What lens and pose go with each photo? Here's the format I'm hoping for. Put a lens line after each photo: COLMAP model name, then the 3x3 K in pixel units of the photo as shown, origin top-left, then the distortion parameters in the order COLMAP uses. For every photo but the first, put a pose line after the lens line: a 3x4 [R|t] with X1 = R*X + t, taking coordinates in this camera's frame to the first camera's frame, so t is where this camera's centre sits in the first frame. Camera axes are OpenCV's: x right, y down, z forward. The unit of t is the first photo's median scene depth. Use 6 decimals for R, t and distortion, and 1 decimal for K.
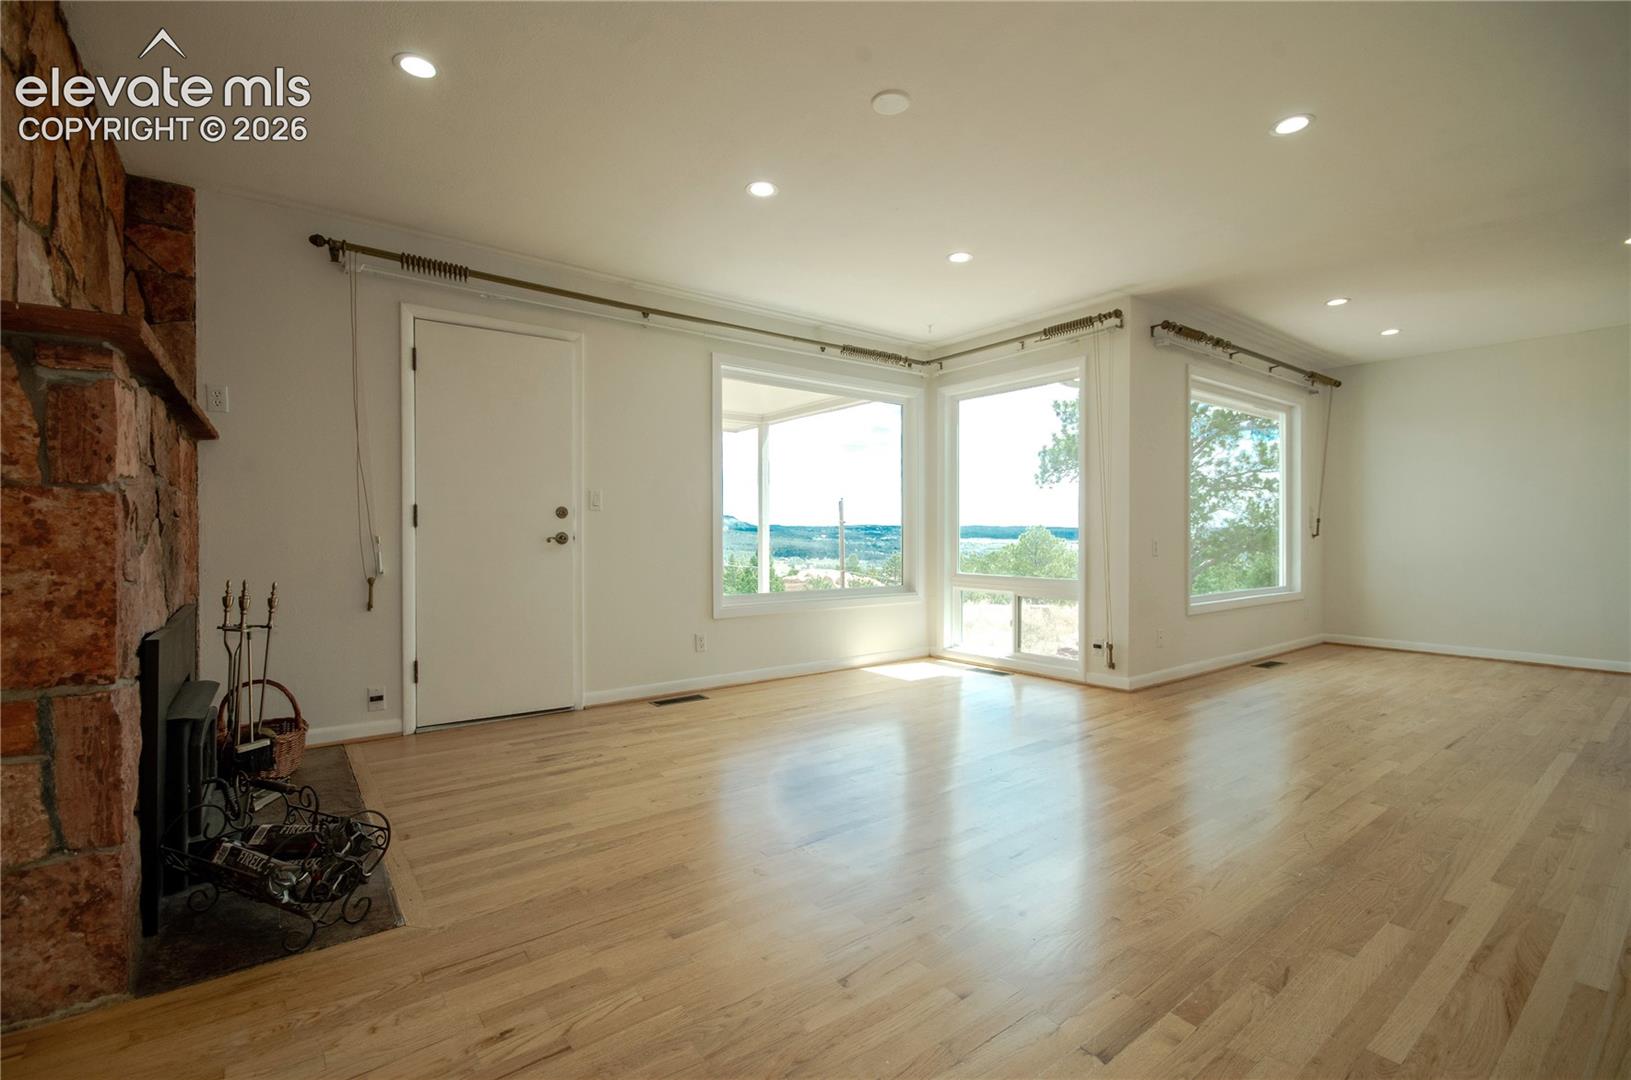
lens RADIAL K [[720.5, 0, 813.1], [0, 720.5, 539.2], [0, 0, 1]] dist [-0.003935, -0.002184]
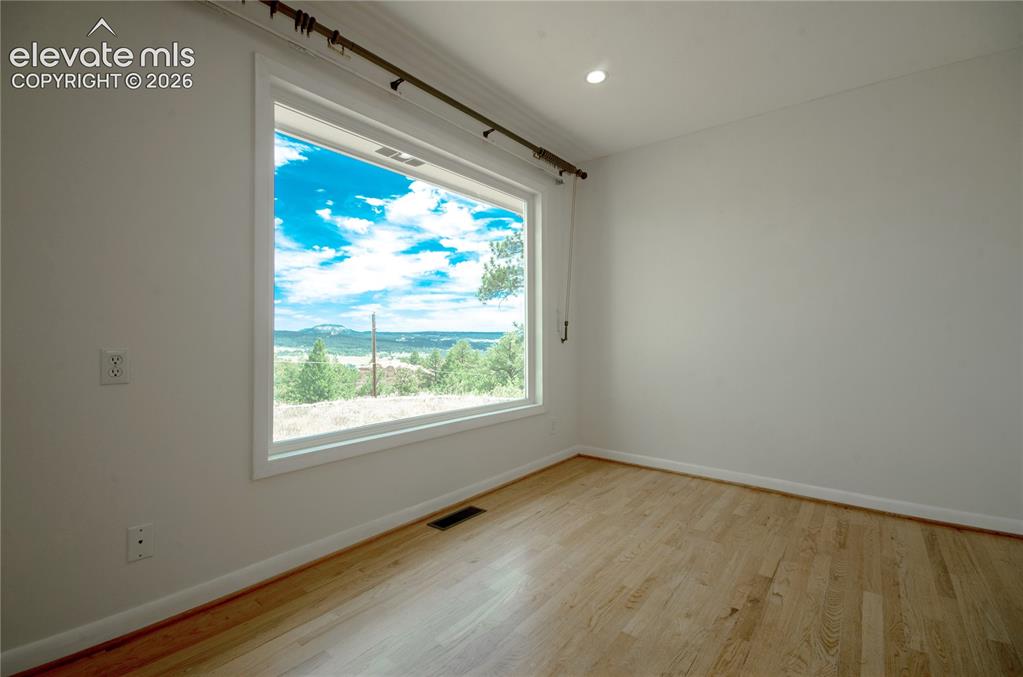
lens RADIAL K [[451.9, 0, 509.7], [0, 451.9, 335.9], [0, 0, 1]] dist [-0.003935, -0.002184]
pose [[0.968311, -0.003859, 0.249717, 0.497475], [0.006291, 0.999940, -0.008943, -0.005873], [-0.249668, 0.010231, 0.968277, 0.471286]]
